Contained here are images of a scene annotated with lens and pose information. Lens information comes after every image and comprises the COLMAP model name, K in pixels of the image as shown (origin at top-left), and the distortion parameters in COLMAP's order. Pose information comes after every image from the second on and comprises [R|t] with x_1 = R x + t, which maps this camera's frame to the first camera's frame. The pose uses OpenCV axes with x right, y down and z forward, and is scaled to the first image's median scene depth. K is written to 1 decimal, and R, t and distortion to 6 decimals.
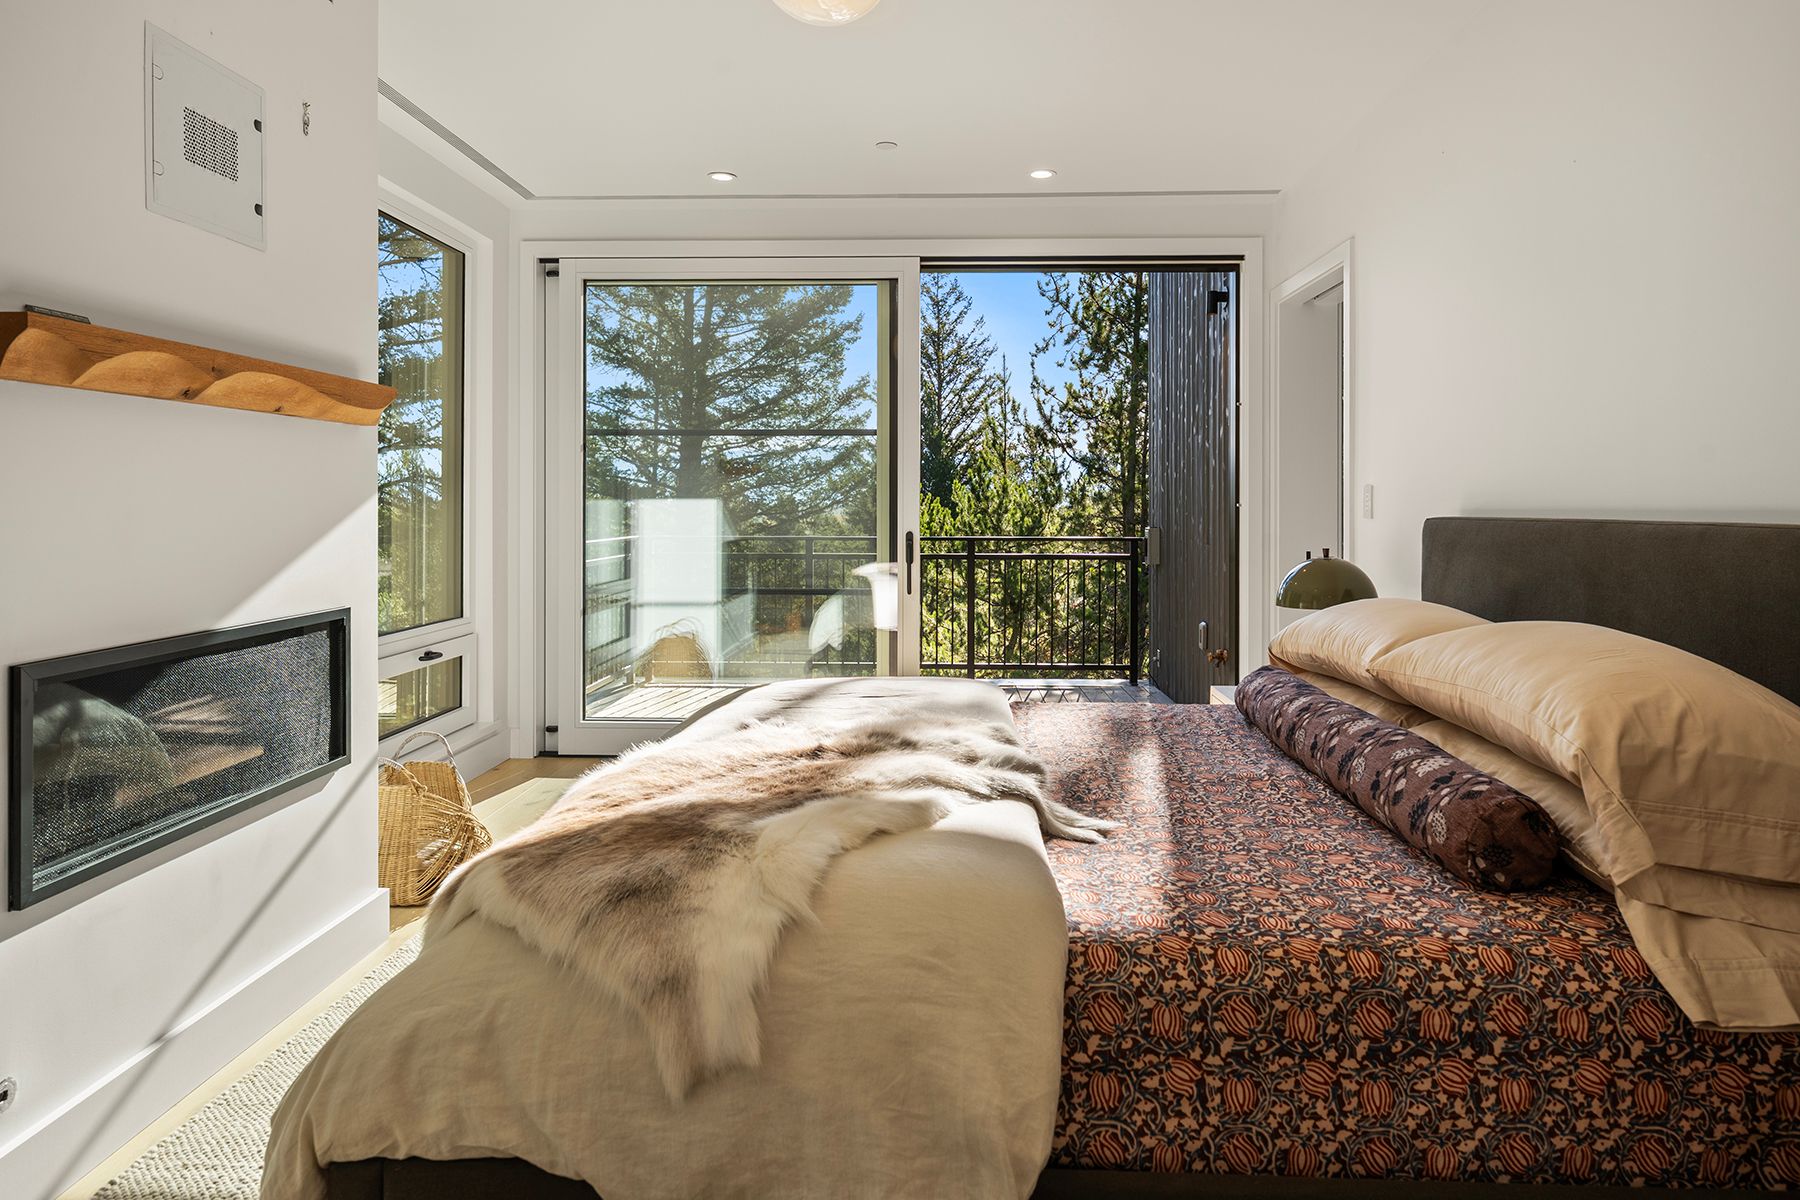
lens RADIAL K [[1149.2, 0, 901.1], [0, 1149.2, 590.1], [0, 0, 1]] dist [0.005103, 0.003330]
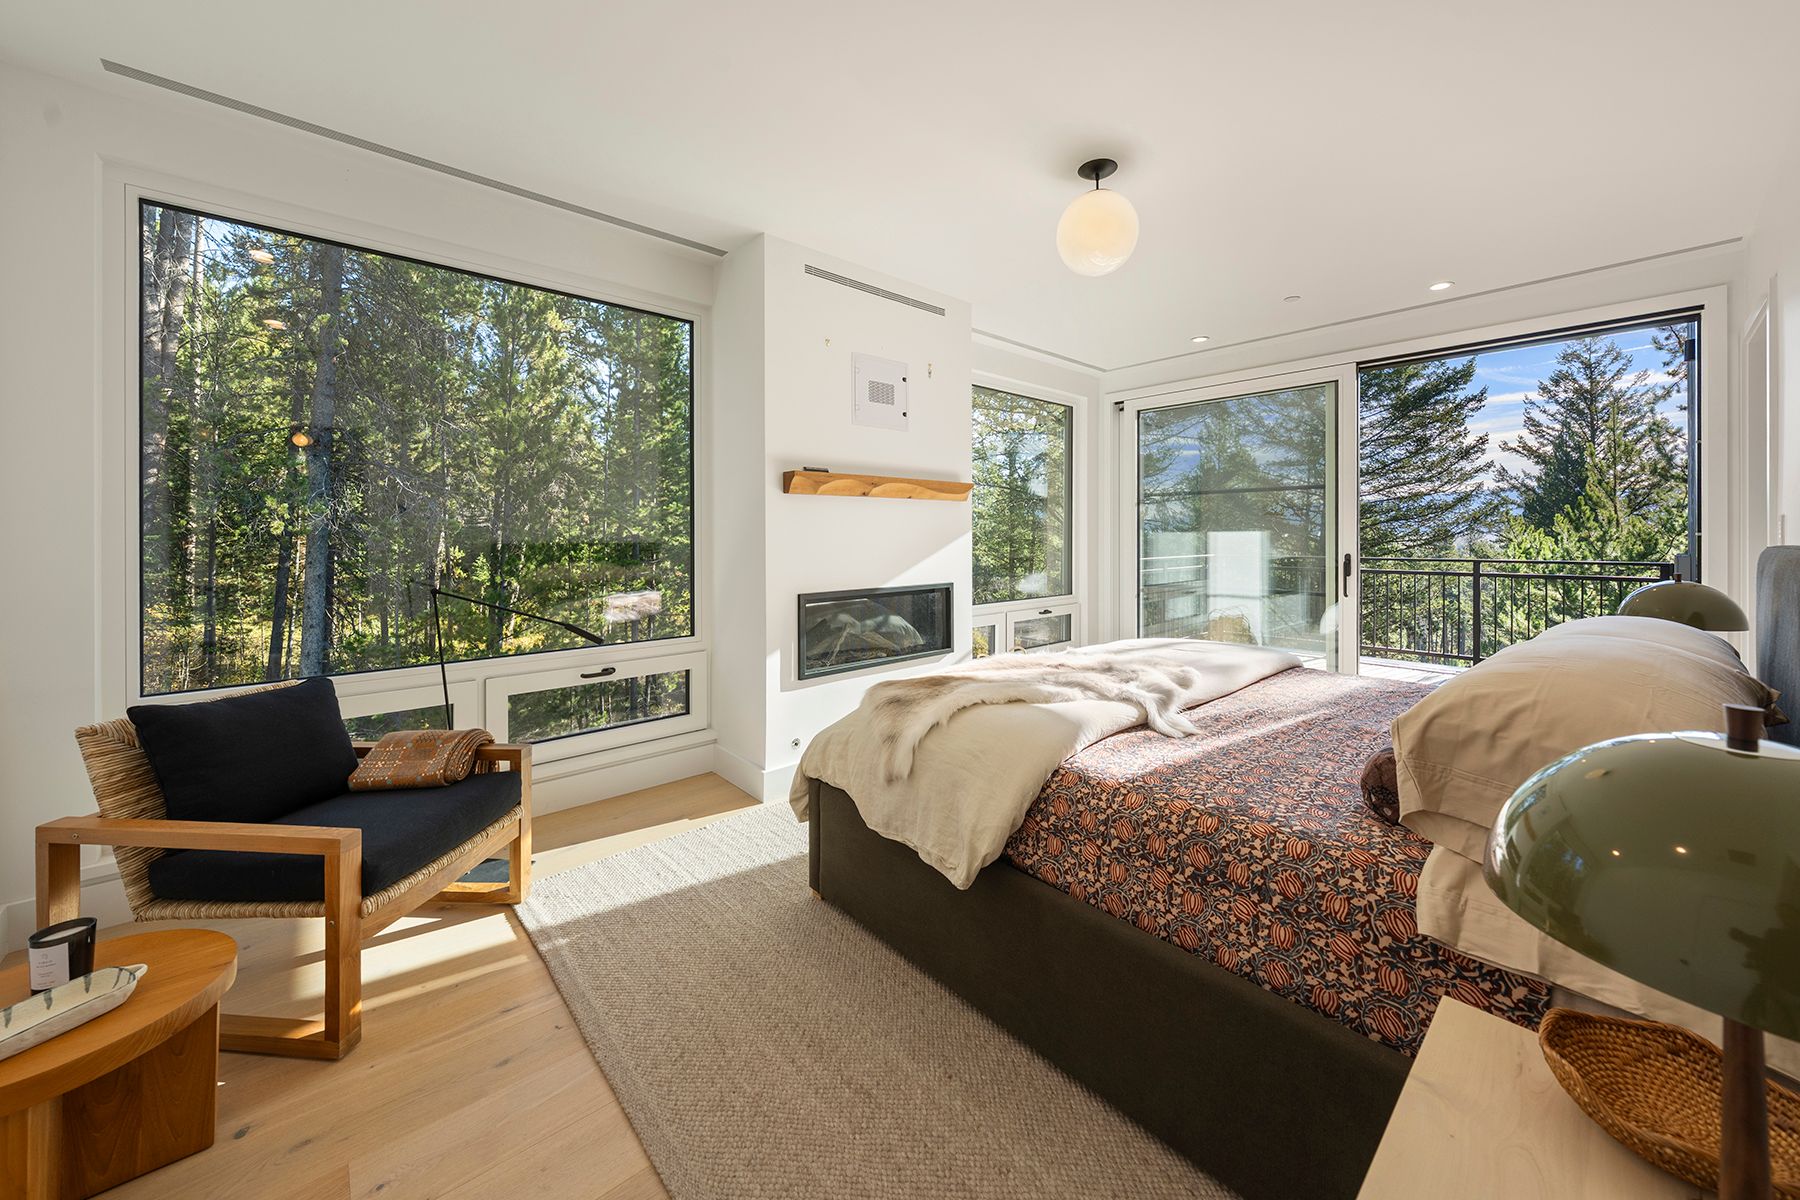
lens RADIAL K [[658.4, 0, 900.0], [0, 658.4, 600.0], [0, 0, 1]] dist [0.000629, 0.000081]
pose [[0.694600, 0.065981, -0.716364, 0.744363], [-0.049174, 0.997811, 0.044223, -0.004823], [0.717713, 0.004510, 0.696324, 0.057041]]
